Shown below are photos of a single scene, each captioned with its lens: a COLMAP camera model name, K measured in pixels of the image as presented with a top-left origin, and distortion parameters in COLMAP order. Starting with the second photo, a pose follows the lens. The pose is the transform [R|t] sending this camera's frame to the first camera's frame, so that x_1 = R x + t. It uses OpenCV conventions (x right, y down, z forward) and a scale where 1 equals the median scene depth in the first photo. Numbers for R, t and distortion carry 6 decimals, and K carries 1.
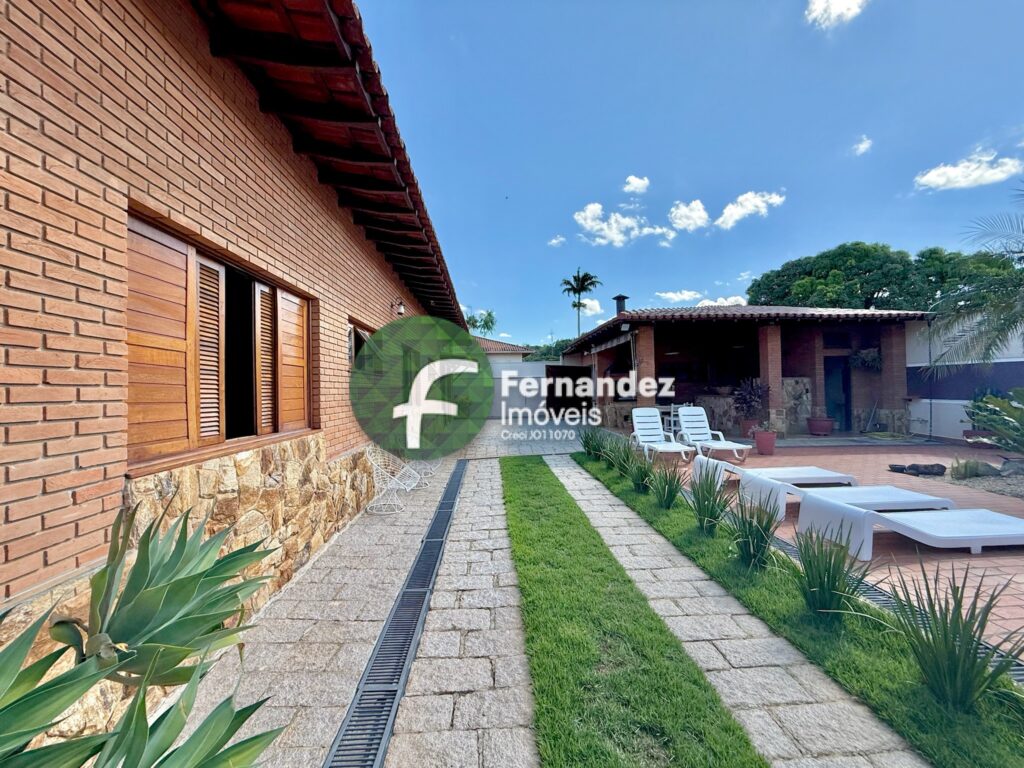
lens RADIAL K [[409.7, 0, 507.4], [0, 409.7, 386.1], [0, 0, 1]] dist [-0.001444, 0.000036]
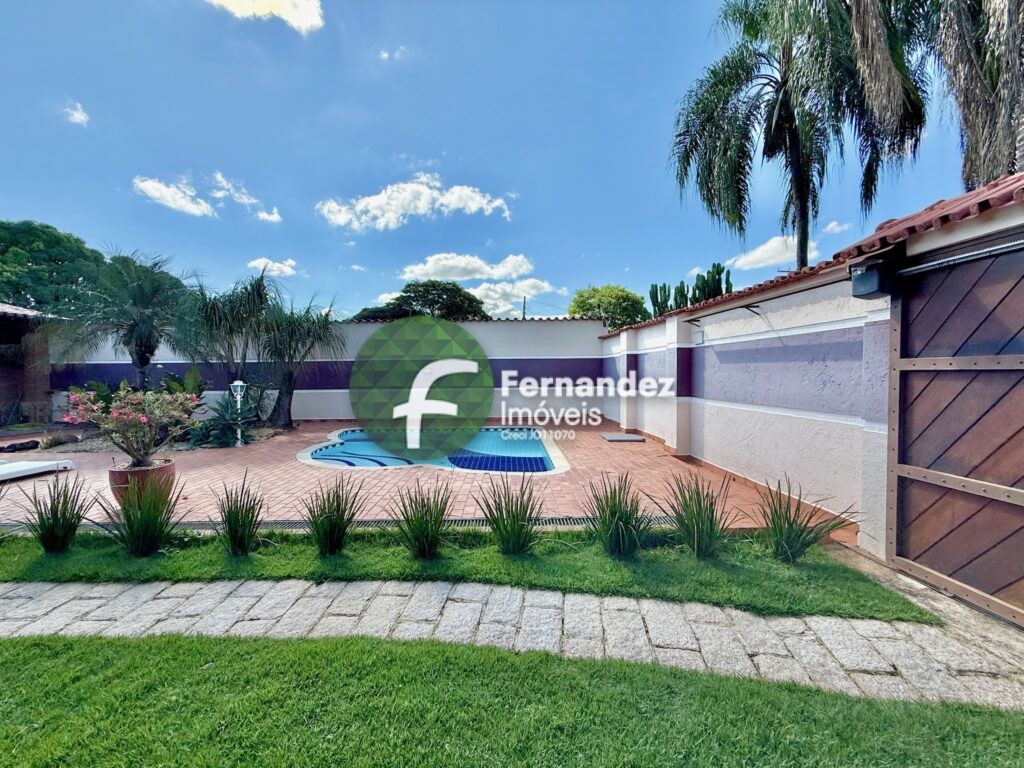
lens RADIAL K [[405.0, 0, 512.0], [0, 405.0, 384.0], [0, 0, 1]] dist [0.000381, 0.000250]
pose [[0.037994, -0.010351, 0.999224, -0.180805], [0.000619, 0.999946, 0.010335, -0.001669], [-0.999278, 0.000225, 0.037998, -0.579989]]
